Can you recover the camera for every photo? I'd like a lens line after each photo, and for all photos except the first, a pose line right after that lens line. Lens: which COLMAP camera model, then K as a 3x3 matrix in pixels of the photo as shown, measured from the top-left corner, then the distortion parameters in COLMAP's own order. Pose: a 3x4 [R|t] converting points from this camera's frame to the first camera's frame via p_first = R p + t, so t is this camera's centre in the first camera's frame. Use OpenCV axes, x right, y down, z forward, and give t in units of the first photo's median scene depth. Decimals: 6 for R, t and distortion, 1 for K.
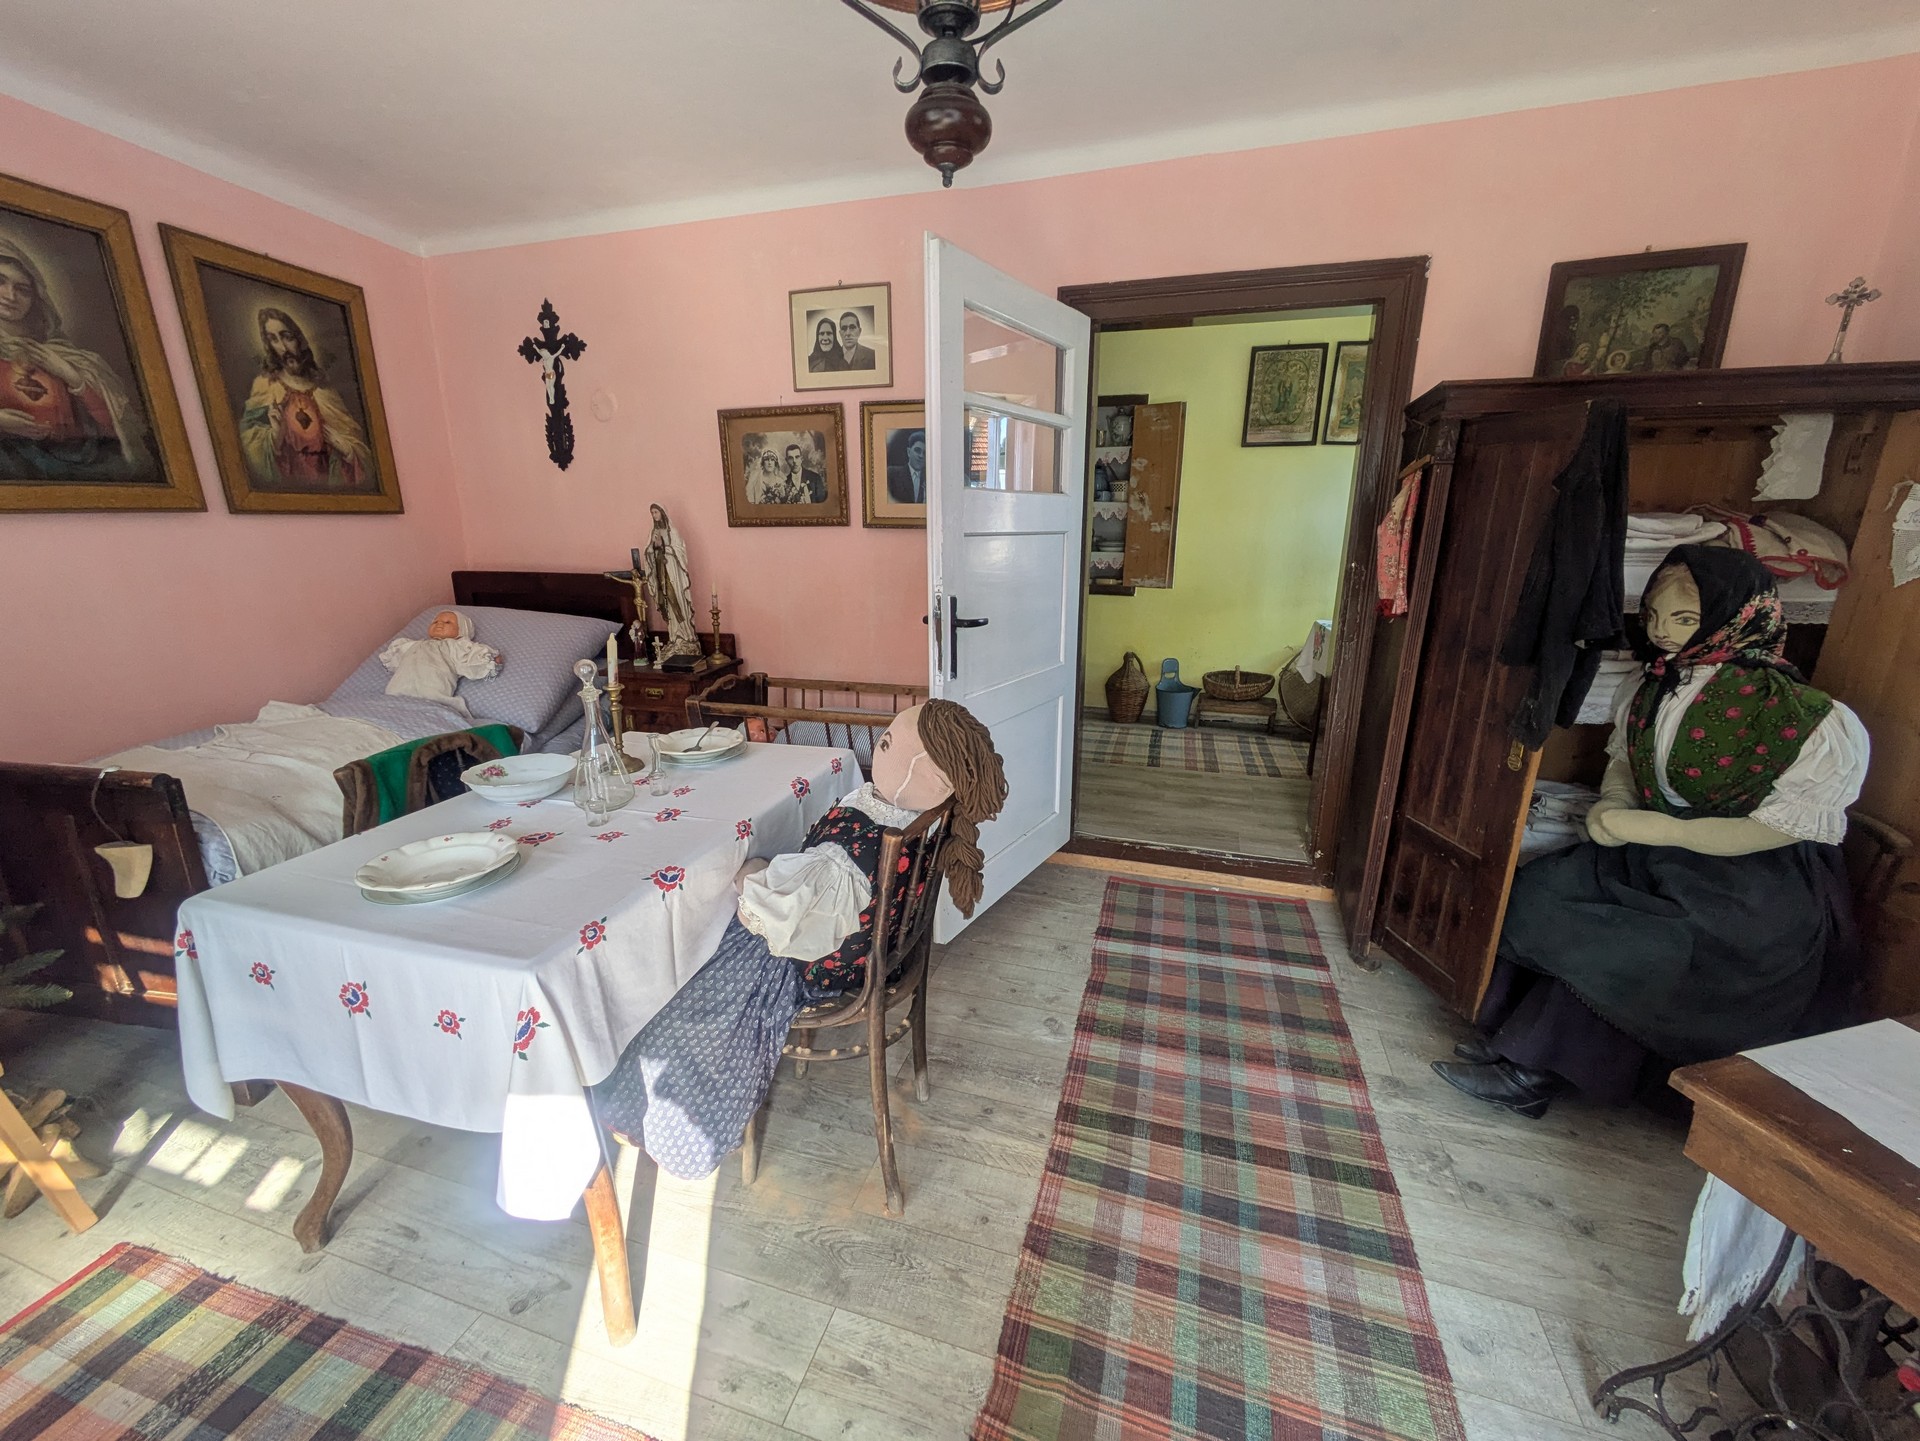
lens RADIAL K [[769.6, 0, 955.1], [0, 769.6, 724.9], [0, 0, 1]] dist [0.003553, -0.000235]
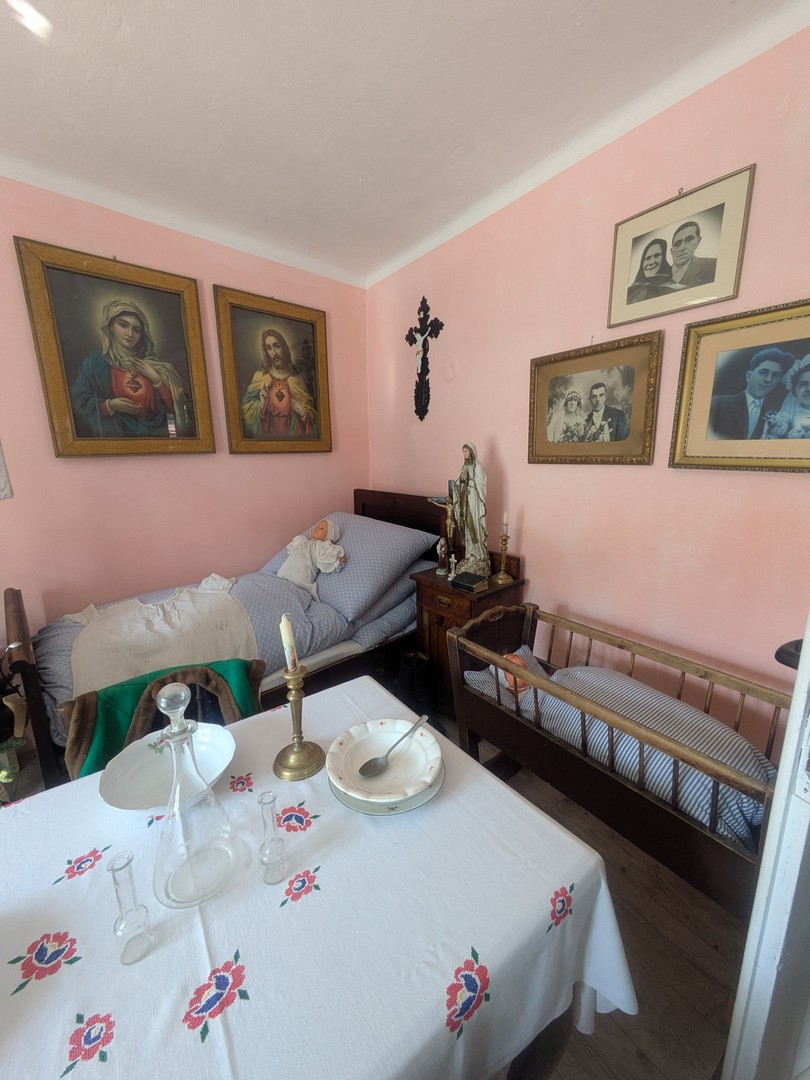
lens RADIAL K [[432.9, 0, 405.5], [0, 432.9, 541.4], [0, 0, 1]] dist [0.003553, -0.000235]
pose [[0.802286, 0.118798, -0.584999, -0.059356], [-0.147604, 0.989045, -0.001581, -0.124910], [0.578403, 0.087617, 0.811033, 0.421413]]
